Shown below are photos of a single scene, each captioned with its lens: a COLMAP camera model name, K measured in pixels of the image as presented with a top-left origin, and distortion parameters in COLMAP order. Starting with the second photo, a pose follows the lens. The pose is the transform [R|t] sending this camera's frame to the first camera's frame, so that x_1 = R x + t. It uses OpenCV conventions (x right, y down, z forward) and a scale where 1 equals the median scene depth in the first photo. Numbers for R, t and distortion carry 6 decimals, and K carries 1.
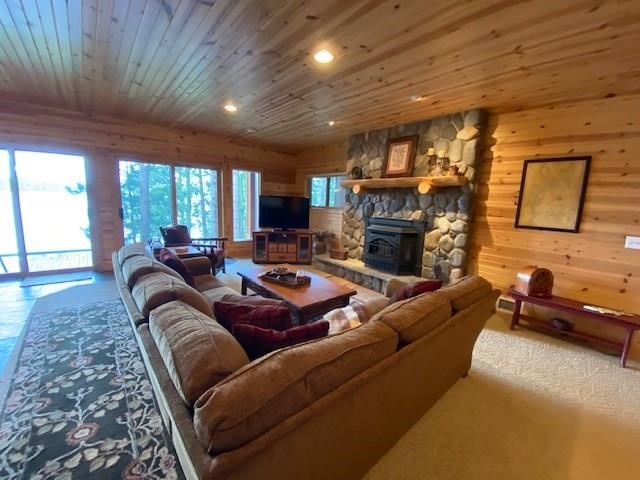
lens RADIAL K [[259.1, 0, 318.0], [0, 259.1, 244.0], [0, 0, 1]] dist [0.010666, -0.016334]
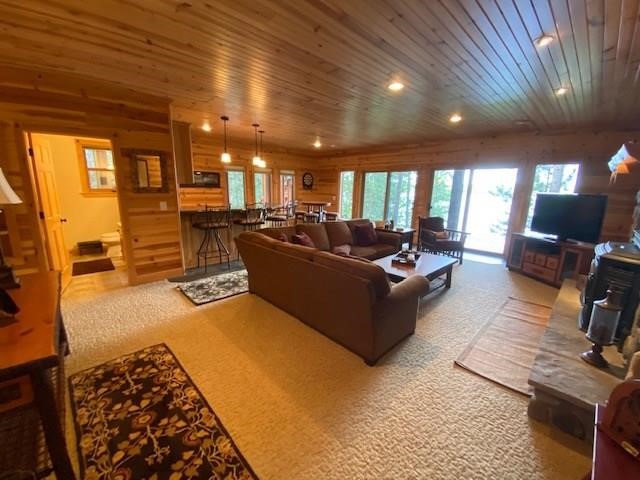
lens RADIAL K [[259.1, 0, 320.7], [0, 259.1, 241.9], [0, 0, 1]] dist [0.010666, -0.016334]
pose [[0.063175, 0.166672, -0.983986, 0.959530], [-0.188374, 0.970225, 0.152247, -0.051200], [0.980063, 0.175739, 0.092691, 0.414612]]
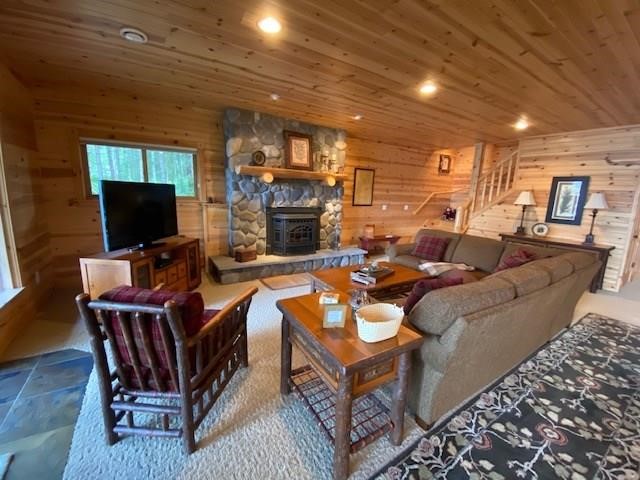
lens RADIAL K [[259.1, 0, 318.0], [0, 259.1, 244.5], [0, 0, 1]] dist [0.010666, -0.016334]
pose [[0.151898, -0.224345, 0.962599, -0.998028], [0.136541, 0.969325, 0.204366, -0.194026], [-0.978920, 0.100392, 0.177870, 0.914826]]
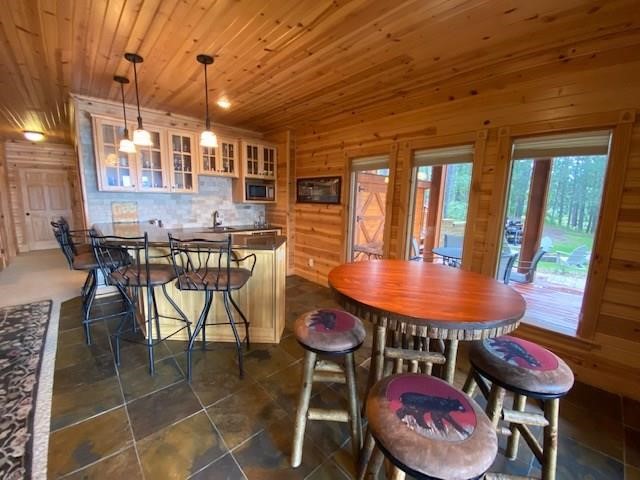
lens RADIAL K [[259.1, 0, 317.8], [0, 259.1, 241.0], [0, 0, 1]] dist [0.010666, -0.016334]
pose [[-0.996725, -0.065134, -0.047916, -1.124316], [-0.077045, 0.944873, 0.318244, -0.207051], [0.024546, 0.320893, -0.946797, 0.861393]]
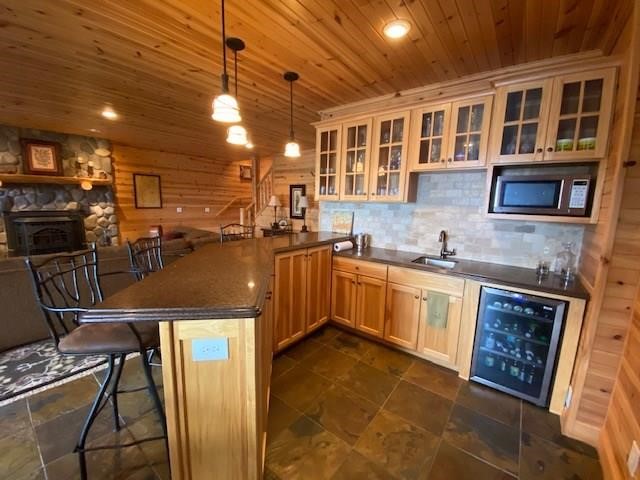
lens RADIAL K [[259.1, 0, 318.8], [0, 259.1, 242.5], [0, 0, 1]] dist [0.010666, -0.016334]
pose [[-0.200398, -0.196737, 0.959758, -1.335714], [0.125117, 0.966470, 0.224237, -0.079294], [-0.971692, 0.165019, -0.169064, 0.059457]]
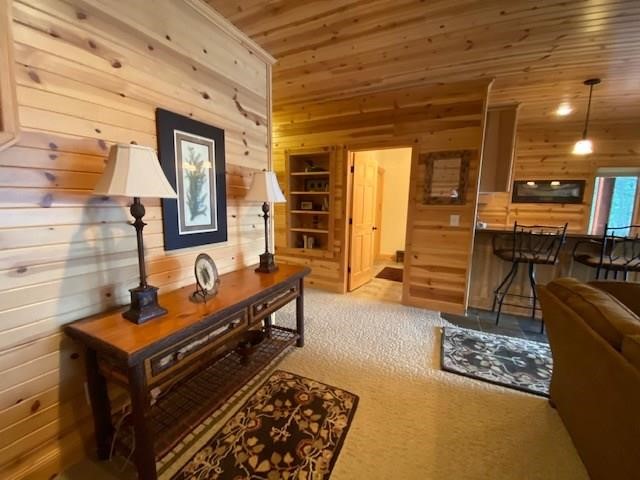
lens RADIAL K [[259.1, 0, 318.2], [0, 259.1, 240.3], [0, 0, 1]] dist [0.010666, -0.016334]
pose [[-0.915908, 0.002276, -0.401382, 0.559396], [-0.120322, 0.952441, 0.279963, -0.030011], [0.382930, 0.304715, -0.872074, 0.437193]]
